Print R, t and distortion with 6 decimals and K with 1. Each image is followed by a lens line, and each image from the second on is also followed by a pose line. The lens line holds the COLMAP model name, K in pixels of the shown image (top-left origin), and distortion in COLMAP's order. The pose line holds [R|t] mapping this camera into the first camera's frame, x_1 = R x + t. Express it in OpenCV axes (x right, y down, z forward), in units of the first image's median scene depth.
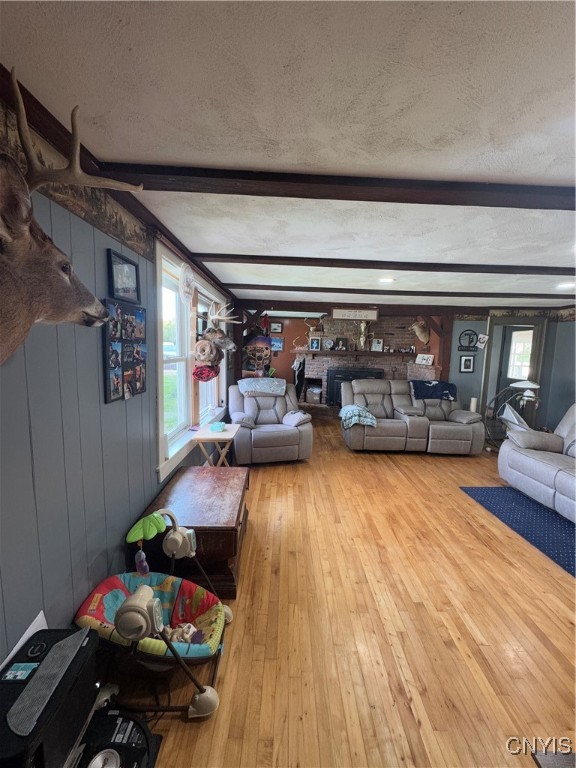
lens RADIAL K [[304.1, 0, 290.8], [0, 304.1, 381.9], [0, 0, 1]] dist [-0.006909, 0.000455]
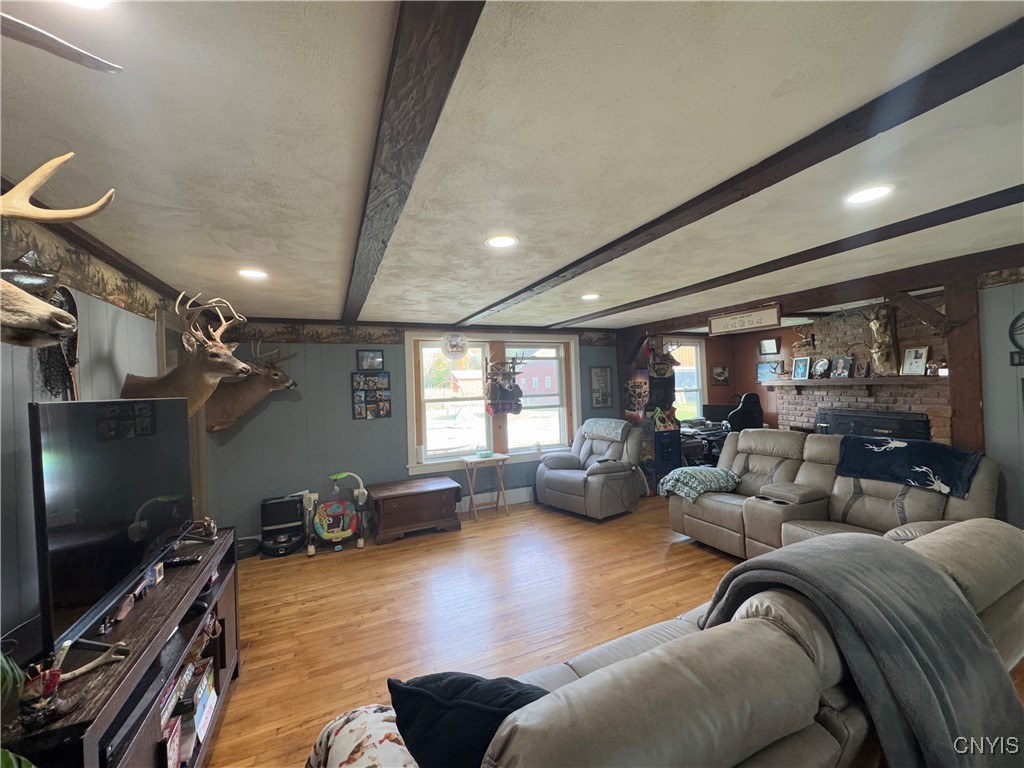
lens RADIAL K [[405.5, 0, 514.0], [0, 405.5, 383.3], [0, 0, 1]] dist [-0.006909, 0.000455]
pose [[0.400723, -0.045264, -0.915081, 0.605450], [-0.056885, 0.995623, -0.074159, -0.008867], [0.914432, 0.081772, 0.396394, 0.208769]]
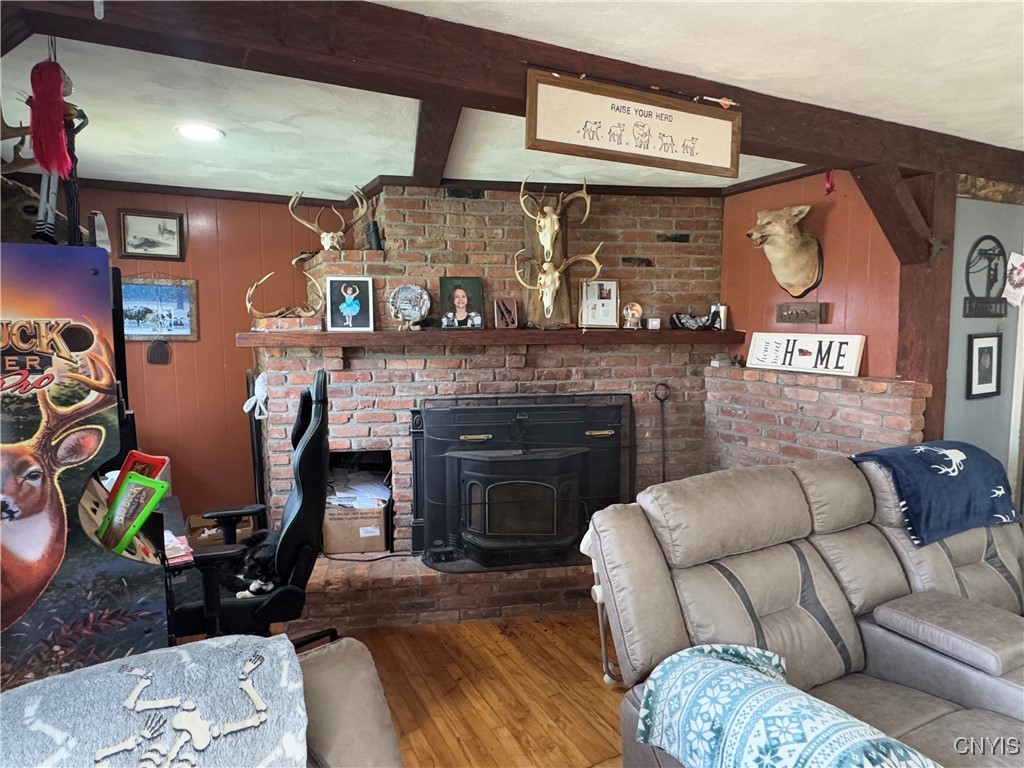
lens RADIAL K [[630.3, 0, 511.8], [0, 630.3, 382.1], [0, 0, 1]] dist [-0.001685, -0.000910]
pose [[0.895300, -0.070748, 0.439811, -0.027264], [0.075166, 0.997144, 0.007389, -0.063990], [-0.439077, 0.026443, 0.898060, 0.553529]]
